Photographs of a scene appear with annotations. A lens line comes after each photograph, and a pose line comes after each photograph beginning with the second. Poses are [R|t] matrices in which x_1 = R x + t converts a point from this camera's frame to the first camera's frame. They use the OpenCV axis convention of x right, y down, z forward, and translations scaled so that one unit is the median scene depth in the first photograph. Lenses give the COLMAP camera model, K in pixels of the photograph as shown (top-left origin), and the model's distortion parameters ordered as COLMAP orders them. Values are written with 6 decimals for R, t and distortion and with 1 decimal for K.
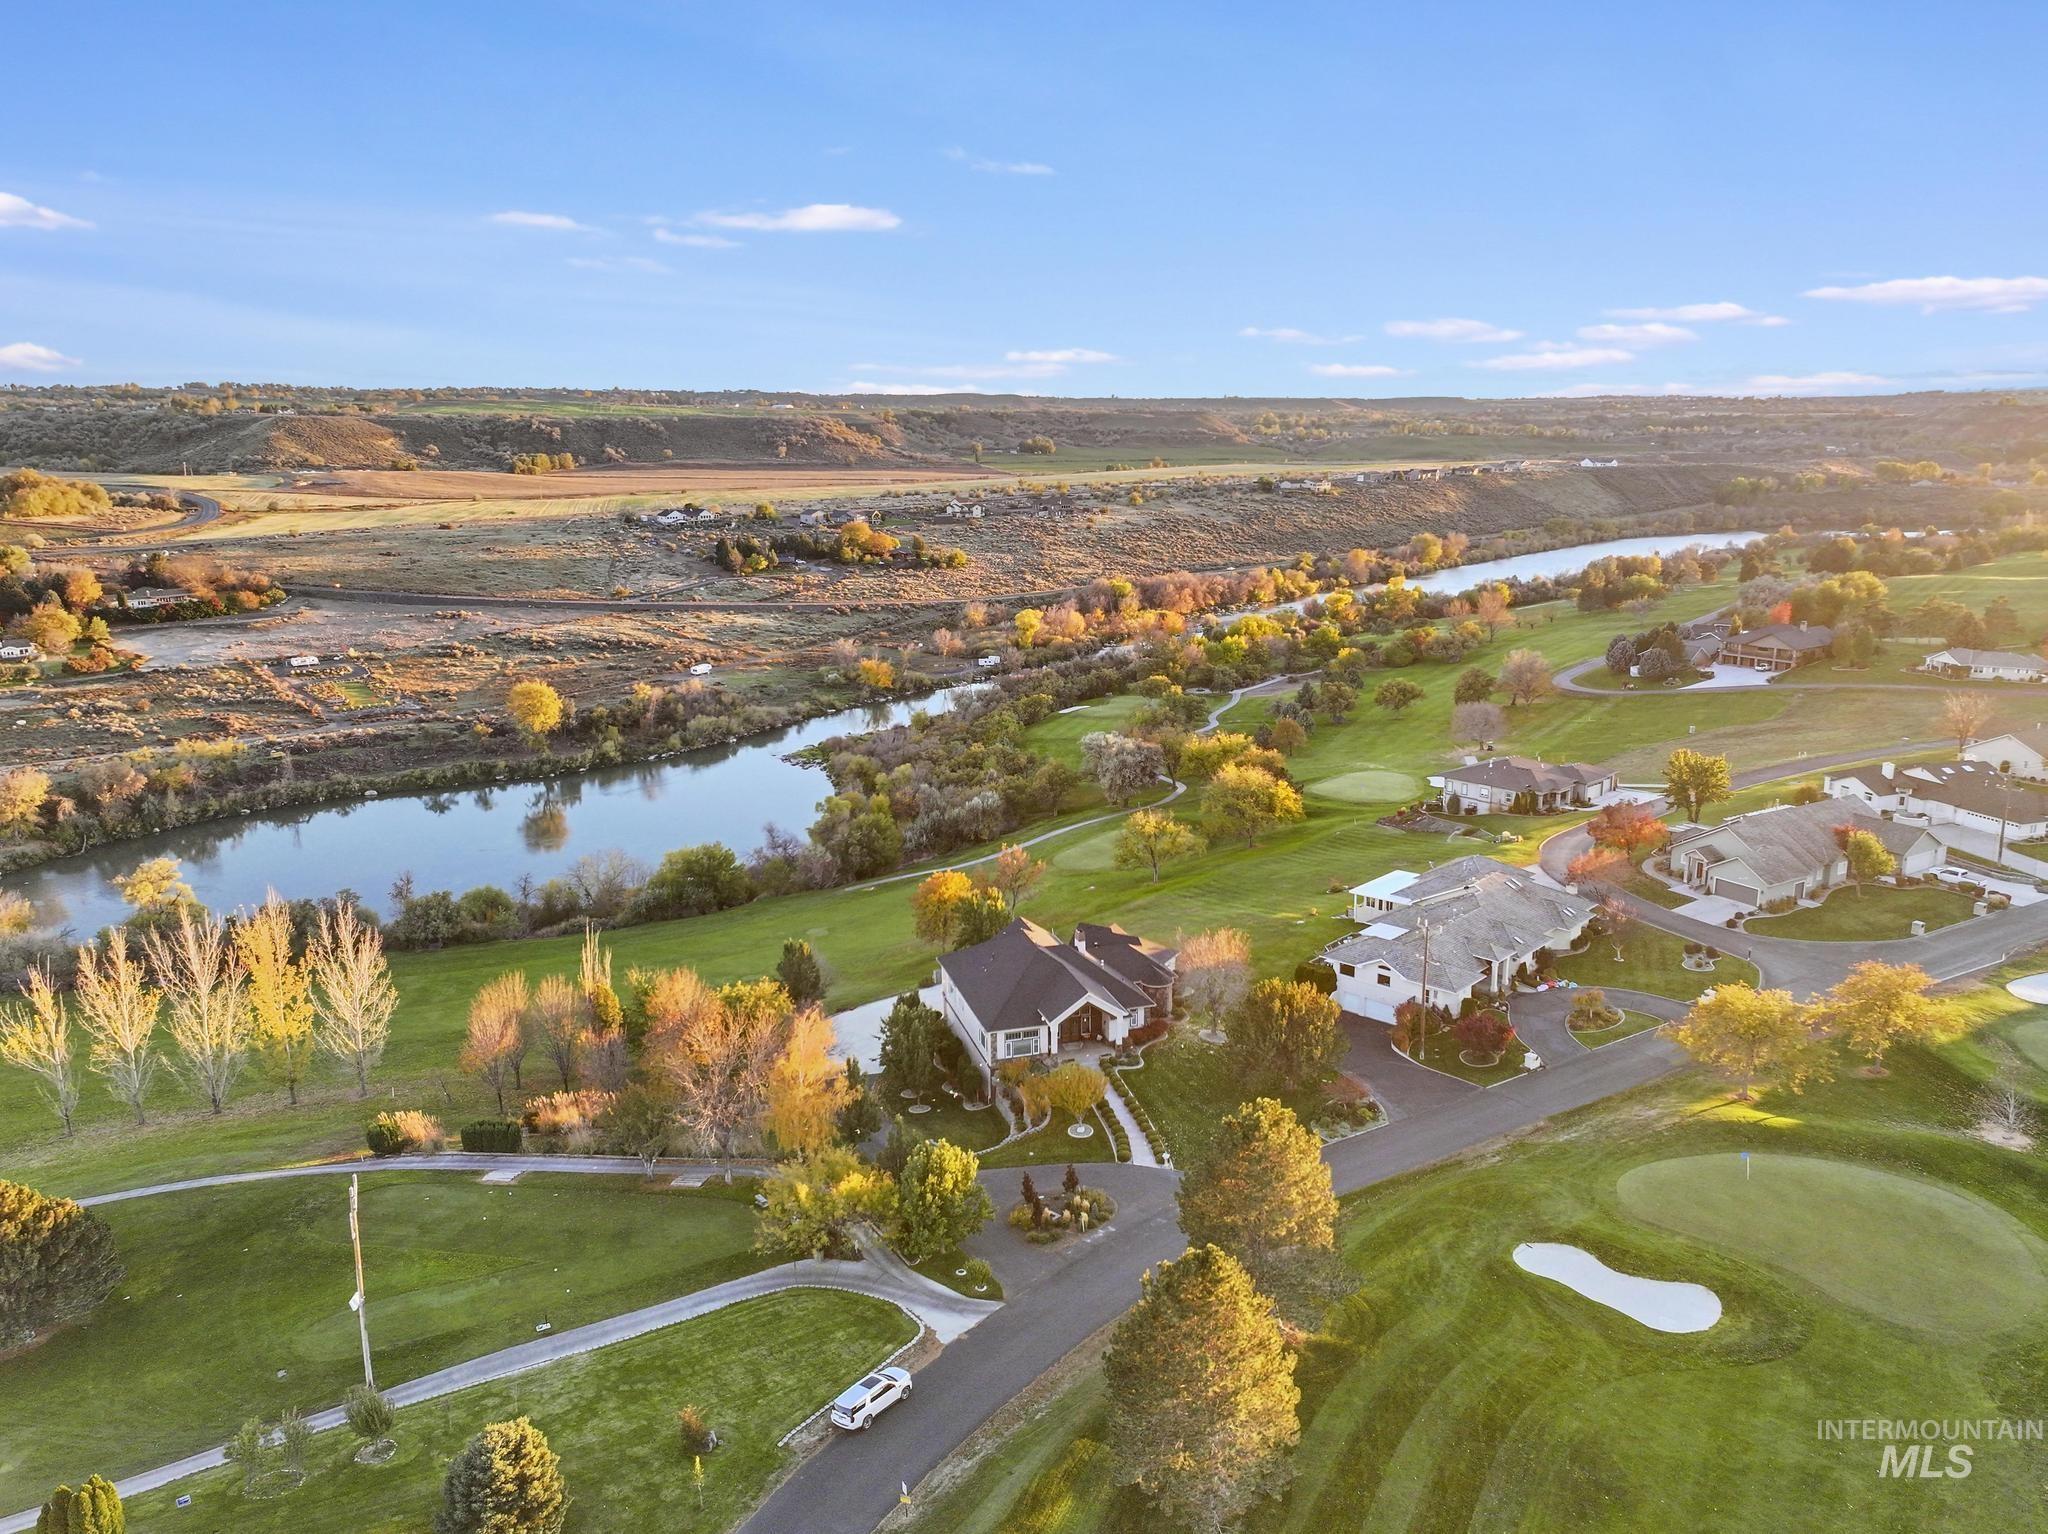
lens RADIAL K [[1442.8, 0, 1024.0], [0, 1442.8, 767.0], [0, 0, 1]] dist [0.001454, -0.001588]
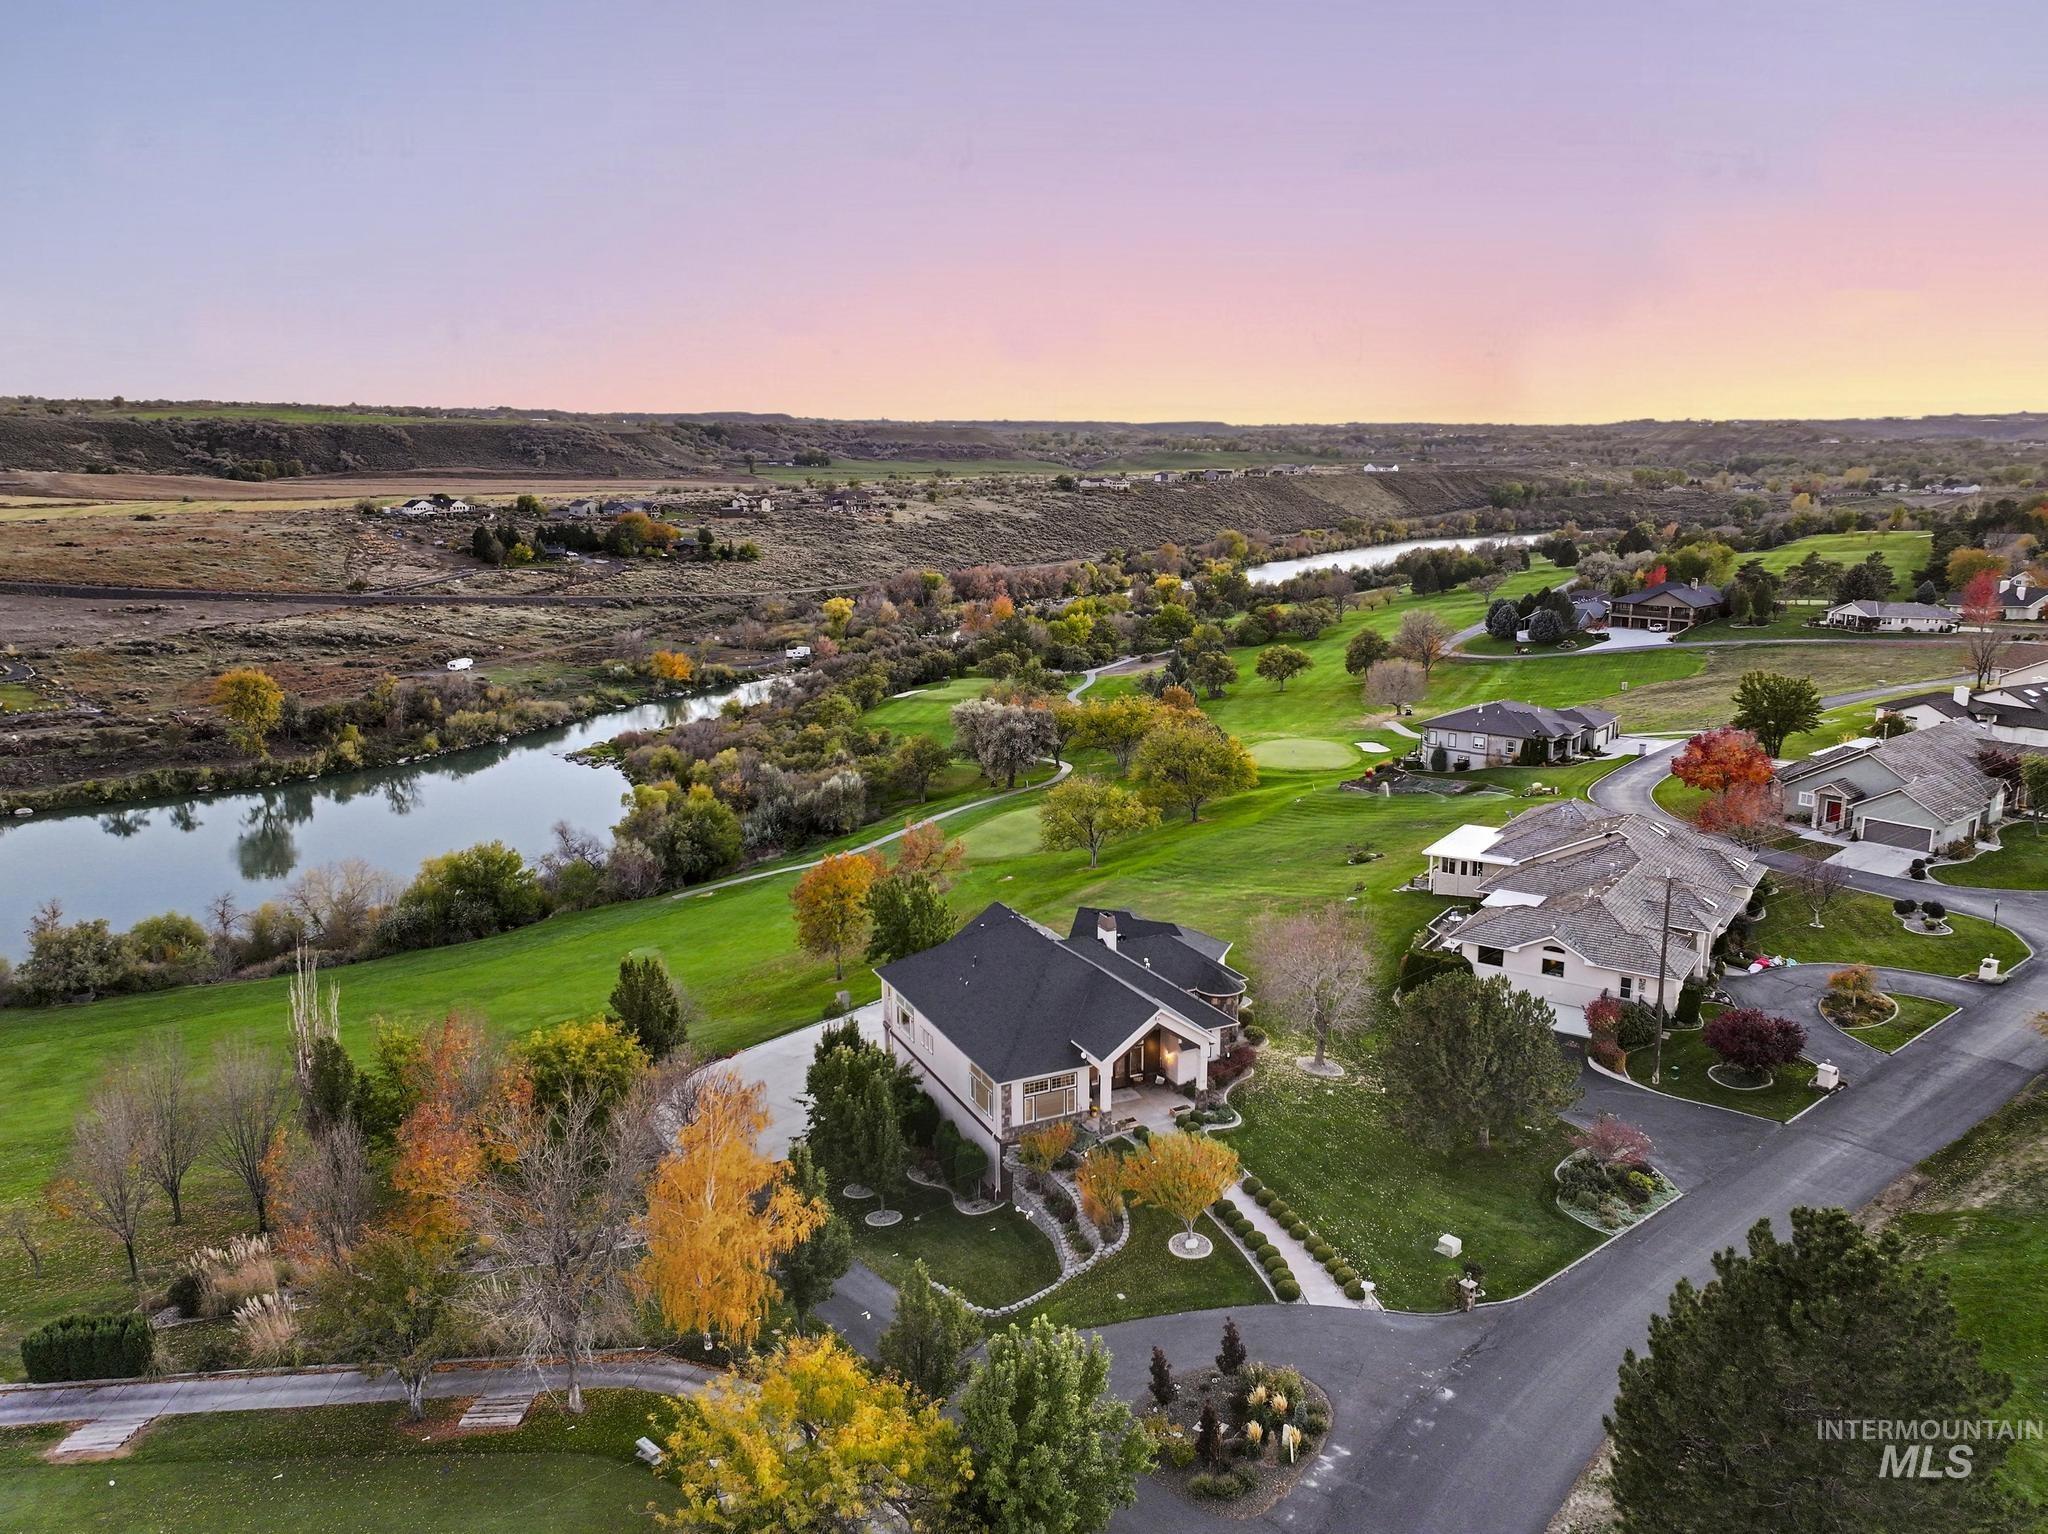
lens RADIAL K [[1442.8, 0, 1024.0], [0, 1442.8, 767.0], [0, 0, 1]] dist [0.001454, -0.001588]
pose [[0.987709, -0.027617, 0.153846, -0.041833], [0.030229, 0.999435, -0.014668, 0.024565], [-0.153354, 0.019138, 0.987986, 0.161366]]
